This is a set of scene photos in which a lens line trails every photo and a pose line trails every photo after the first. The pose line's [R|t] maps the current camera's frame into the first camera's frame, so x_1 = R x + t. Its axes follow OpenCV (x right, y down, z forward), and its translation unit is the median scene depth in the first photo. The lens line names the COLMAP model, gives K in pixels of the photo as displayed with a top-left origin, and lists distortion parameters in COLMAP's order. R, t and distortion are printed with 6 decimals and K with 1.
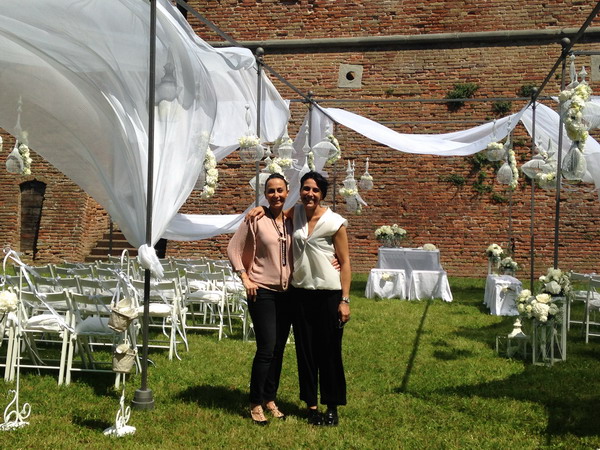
lens RADIAL K [[821.2, 0, 281.3], [0, 821.2, 245.2], [0, 0, 1]] dist [0.098419, 0.000000]
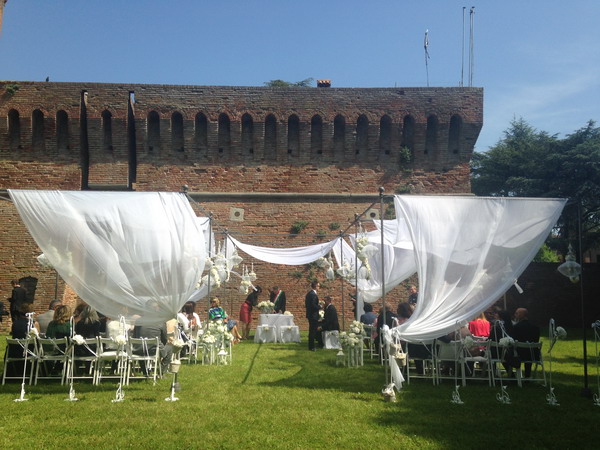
lens RADIAL K [[573.9, 0, 297.2], [0, 573.9, 225.2], [0, 0, 1]] dist [0.076158, 0.000000]
pose [[0.972488, 0.017502, 0.232295, -0.078216], [0.018810, 0.988018, -0.153188, 0.004423], [-0.232192, 0.153343, 0.960506, -0.196613]]
